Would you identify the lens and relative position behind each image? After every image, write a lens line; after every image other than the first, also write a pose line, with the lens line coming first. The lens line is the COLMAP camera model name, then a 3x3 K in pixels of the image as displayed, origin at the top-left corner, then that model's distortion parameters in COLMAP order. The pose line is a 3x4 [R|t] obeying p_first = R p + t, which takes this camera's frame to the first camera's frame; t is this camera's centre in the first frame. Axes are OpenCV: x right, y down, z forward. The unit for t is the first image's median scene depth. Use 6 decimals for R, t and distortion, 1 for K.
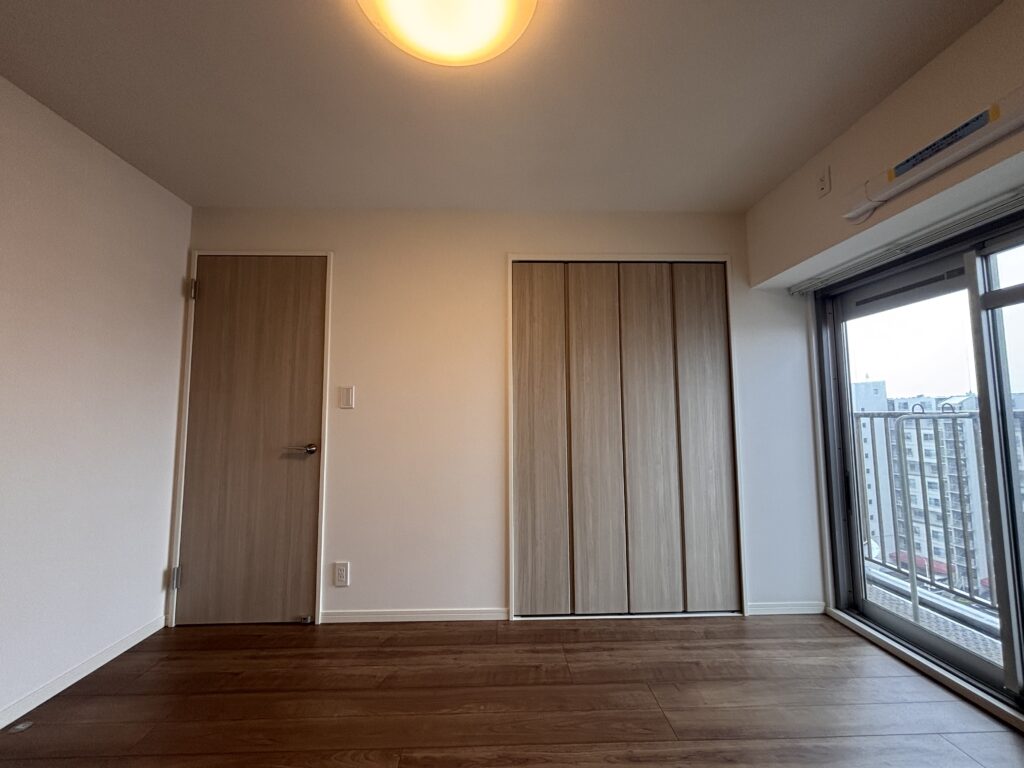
lens RADIAL K [[409.8, 0, 509.1], [0, 409.8, 382.1], [0, 0, 1]] dist [0.001336, -0.000336]
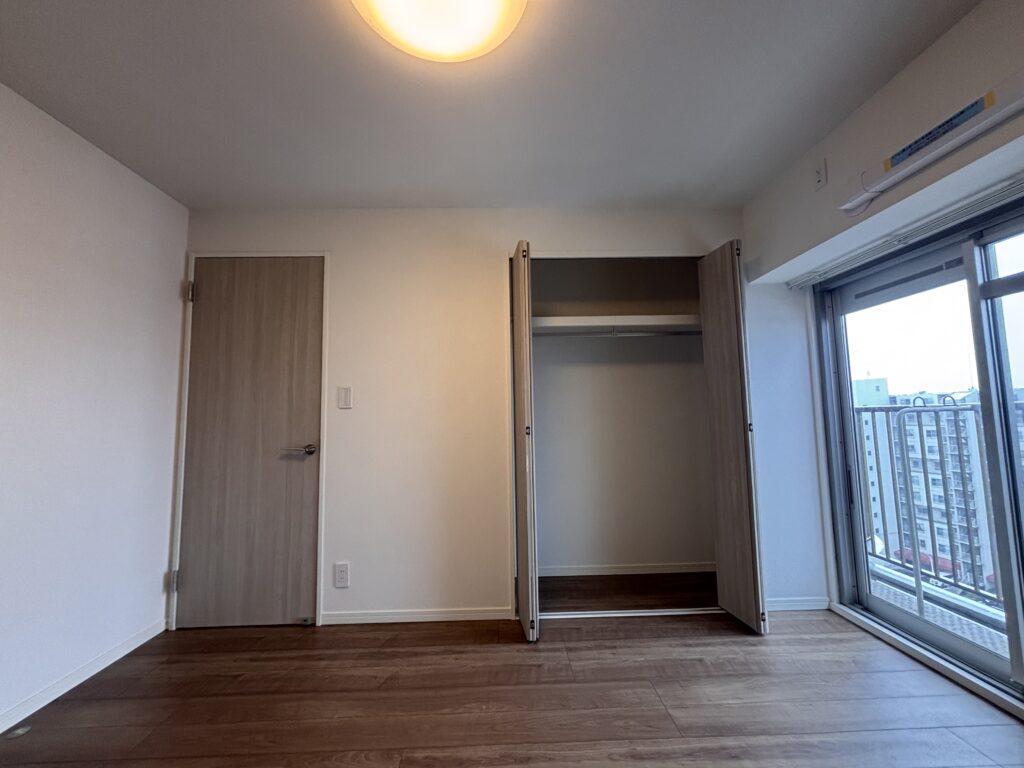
lens RADIAL K [[409.8, 0, 509.1], [0, 409.8, 382.1], [0, 0, 1]] dist [0.001336, -0.000336]
pose [[0.999915, -0.012891, -0.001808, 0.005276], [0.012881, 0.999901, -0.005579, 0.011091], [0.001880, 0.005556, 0.999983, 0.003264]]
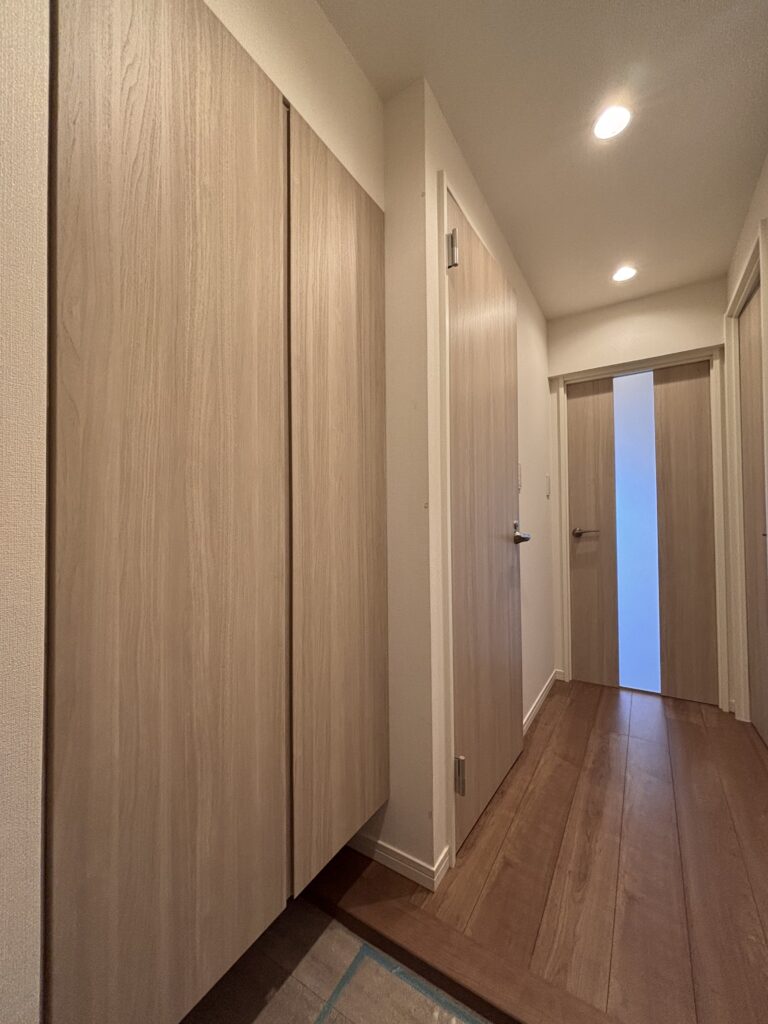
lens RADIAL K [[409.8, 0, 384.0], [0, 409.8, 512.0], [0, 0, 1]] dist [0.001336, -0.000336]
pose [[0.562804, 0.019642, 0.826357, -1.150651], [-0.064105, 0.997744, 0.019944, 0.119519], [-0.824101, -0.064199, 0.562793, 0.824873]]
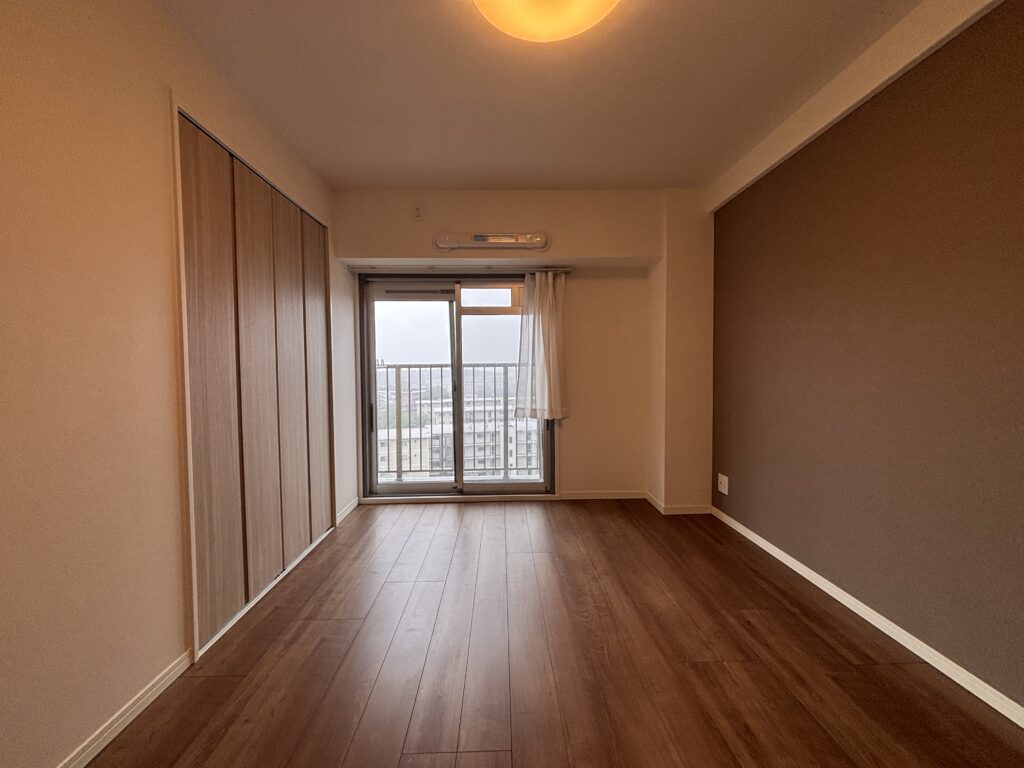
lens RADIAL K [[409.1, 0, 511.0], [0, 409.1, 382.8], [0, 0, 1]] dist [0.002680, -0.000096]
pose [[0.004389, -0.032812, 0.999452, -0.684085], [-0.075585, 0.996591, 0.033050, 0.059688], [-0.997130, -0.075689, 0.001894, 0.532828]]
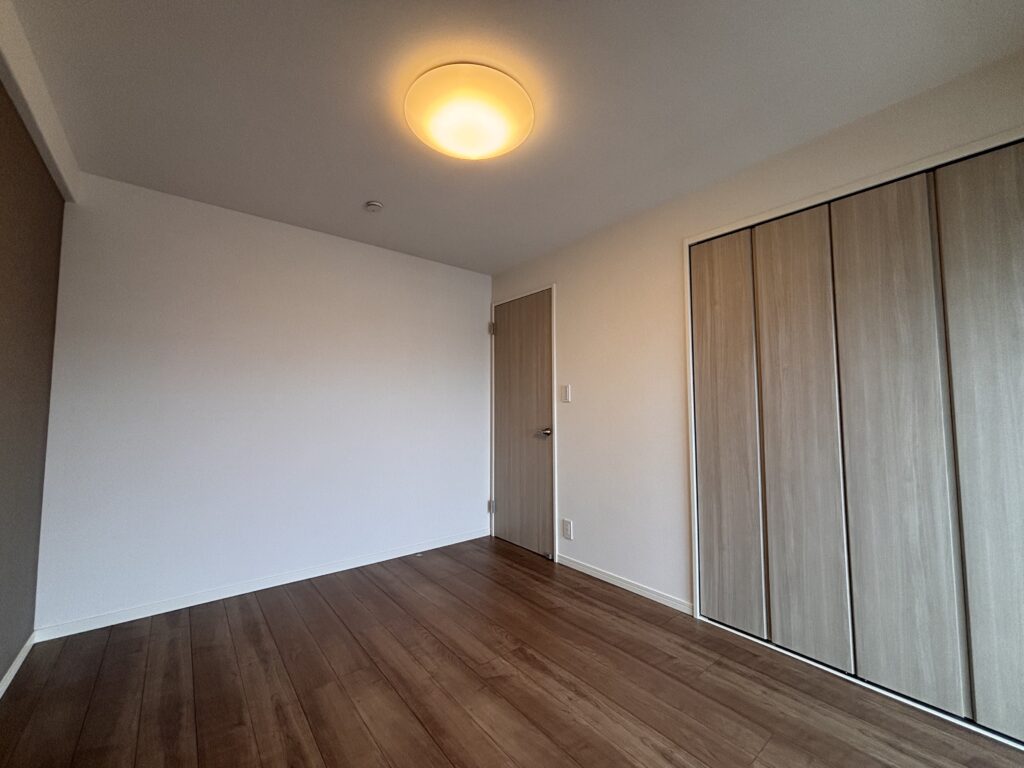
lens RADIAL K [[409.8, 0, 509.1], [0, 409.8, 382.1], [0, 0, 1]] dist [0.001336, -0.000336]
pose [[0.605668, -0.049299, -0.794188, 0.558325], [0.066335, 0.997733, -0.011346, 0.003227], [0.792947, -0.045811, 0.607566, 0.086334]]
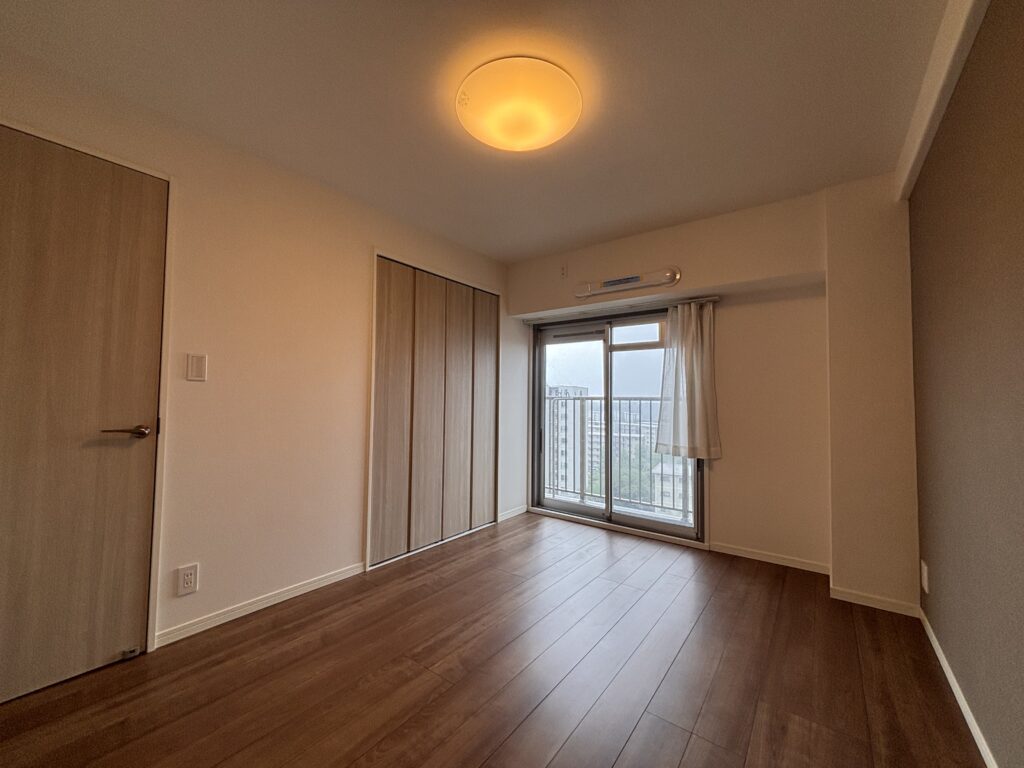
lens RADIAL K [[409.8, 0, 509.1], [0, 409.8, 382.1], [0, 0, 1]] dist [0.001336, -0.000336]
pose [[0.630389, 0.043985, 0.775032, -0.685870], [-0.079625, 0.996791, 0.008195, 0.010694], [-0.772185, -0.066878, 0.631869, -0.000305]]
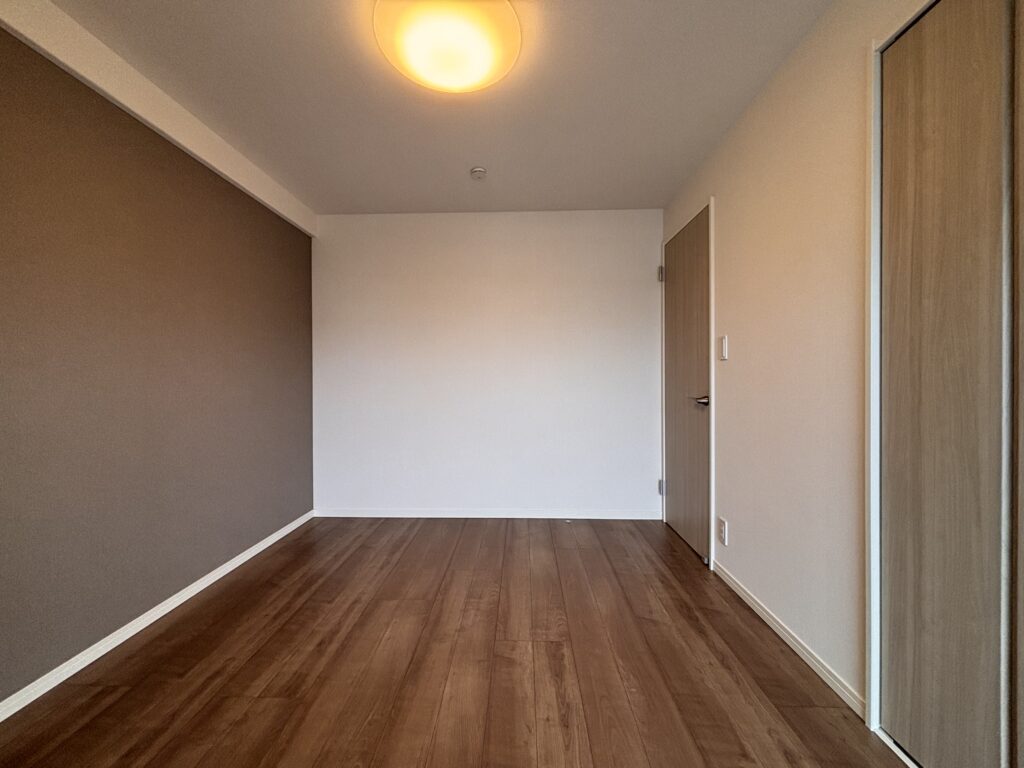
lens RADIAL K [[409.1, 0, 511.0], [0, 409.1, 382.8], [0, 0, 1]] dist [0.002680, -0.000096]
pose [[-0.057538, 0.012849, -0.998261, 0.606268], [0.089768, 0.995933, 0.007645, 0.069390], [0.994299, -0.089172, -0.058457, 0.615720]]
